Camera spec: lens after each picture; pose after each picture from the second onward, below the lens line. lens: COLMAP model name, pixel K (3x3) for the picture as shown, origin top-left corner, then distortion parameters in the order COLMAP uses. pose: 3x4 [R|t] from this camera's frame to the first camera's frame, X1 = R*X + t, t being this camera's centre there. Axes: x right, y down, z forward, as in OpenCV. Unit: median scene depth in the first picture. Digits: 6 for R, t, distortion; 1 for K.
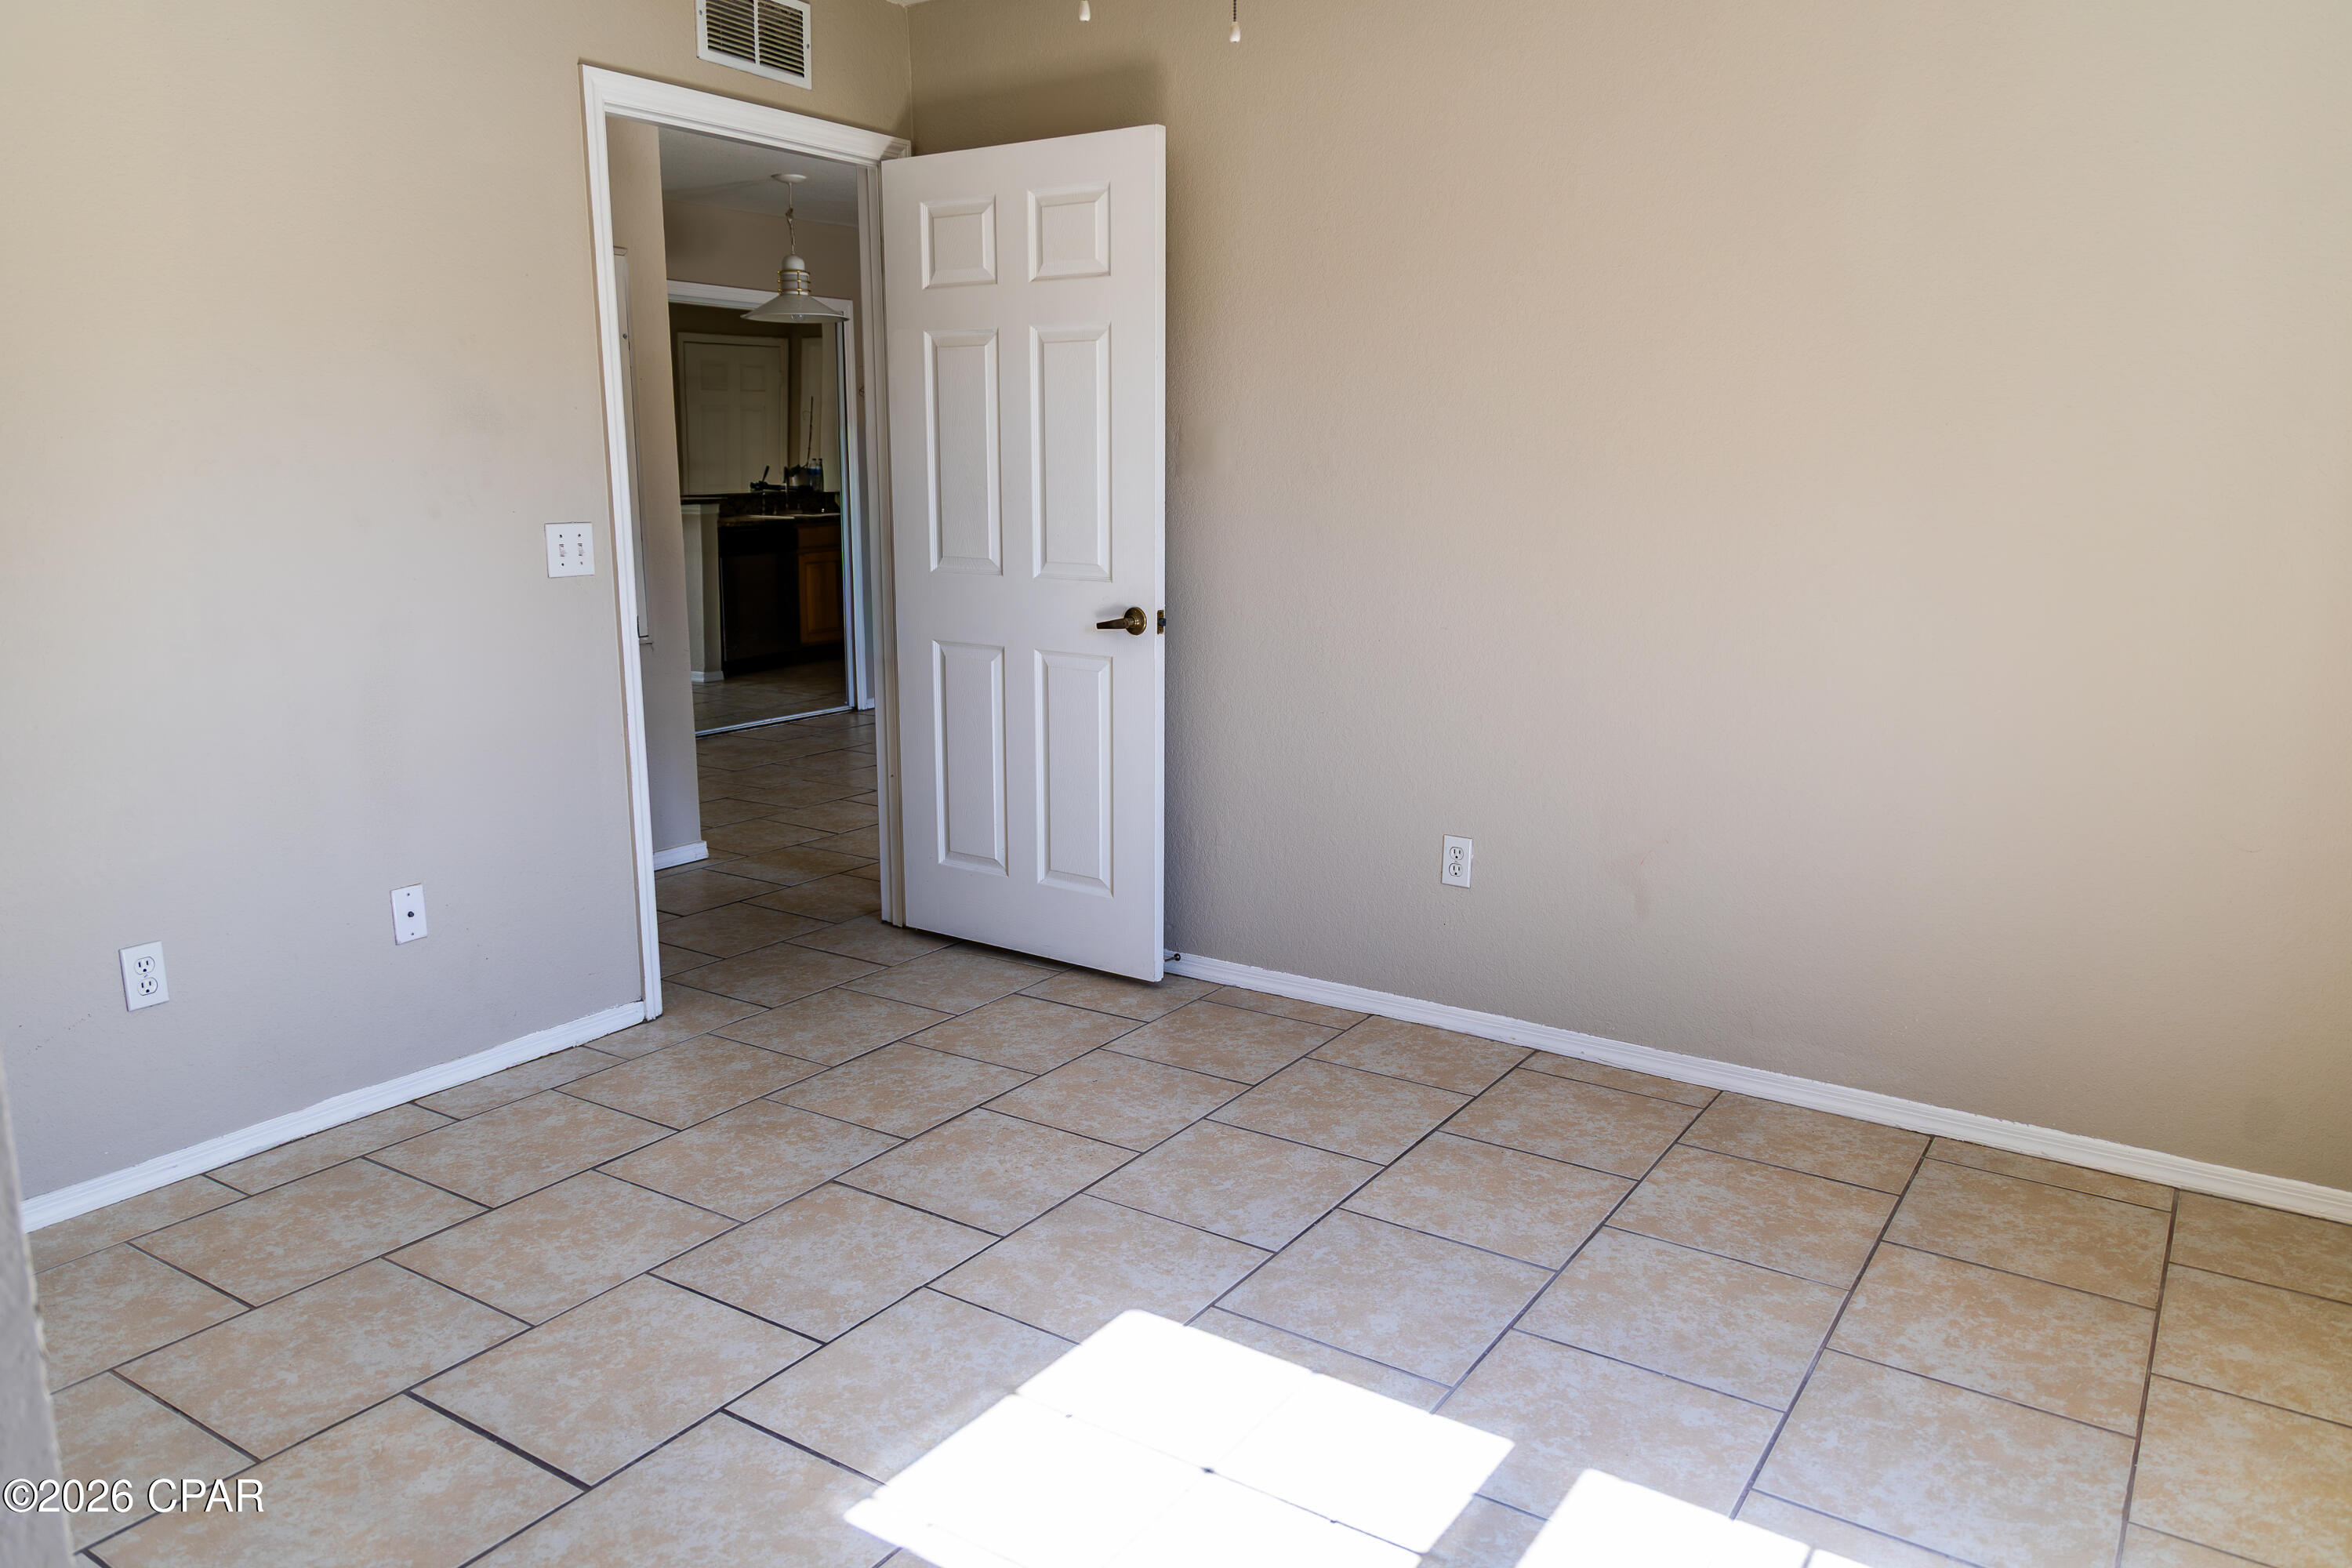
lens RADIAL K [[1588.4, 0, 1182.6], [0, 1588.4, 791.2], [0, 0, 1]] dist [0.008550, -0.005557]
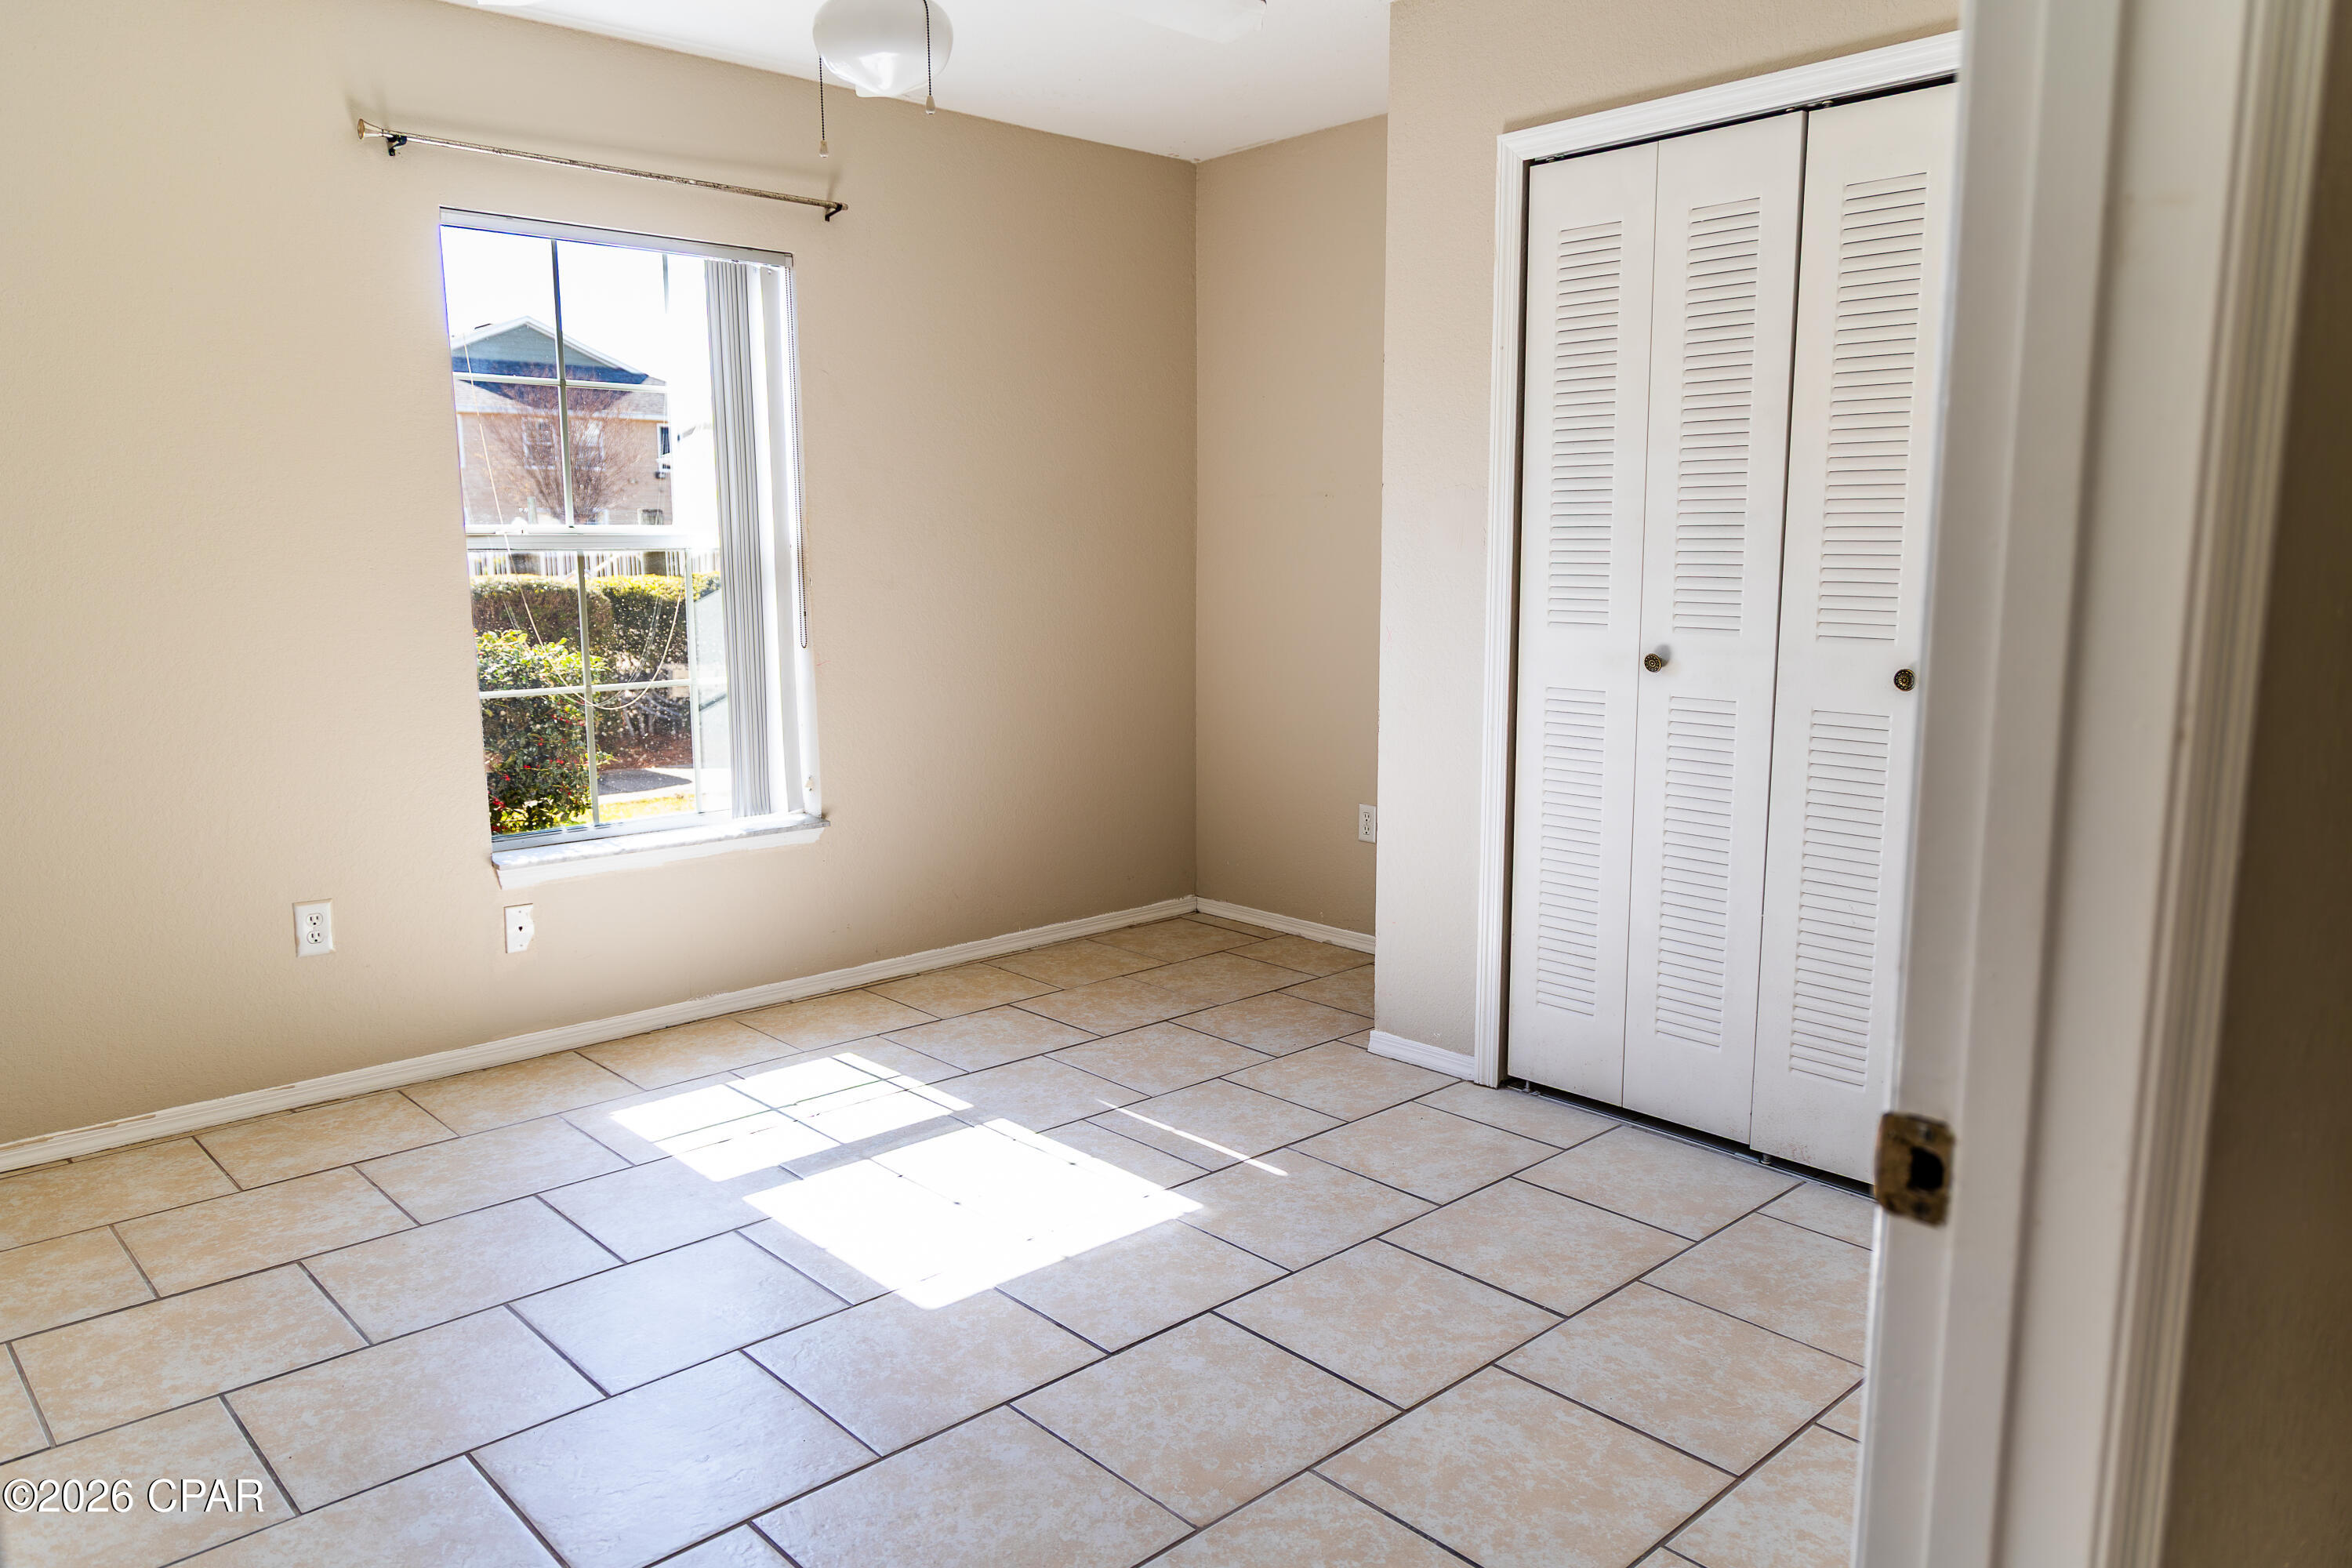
lens RADIAL K [[1588.4, 0, 1182.6], [0, 1588.4, 791.2], [0, 0, 1]] dist [0.008550, -0.005557]
pose [[-0.970630, -0.042354, 0.236821, -0.420847], [0.045191, 0.934761, 0.352392, -0.350134], [-0.236296, 0.352744, -0.905393, 1.747641]]
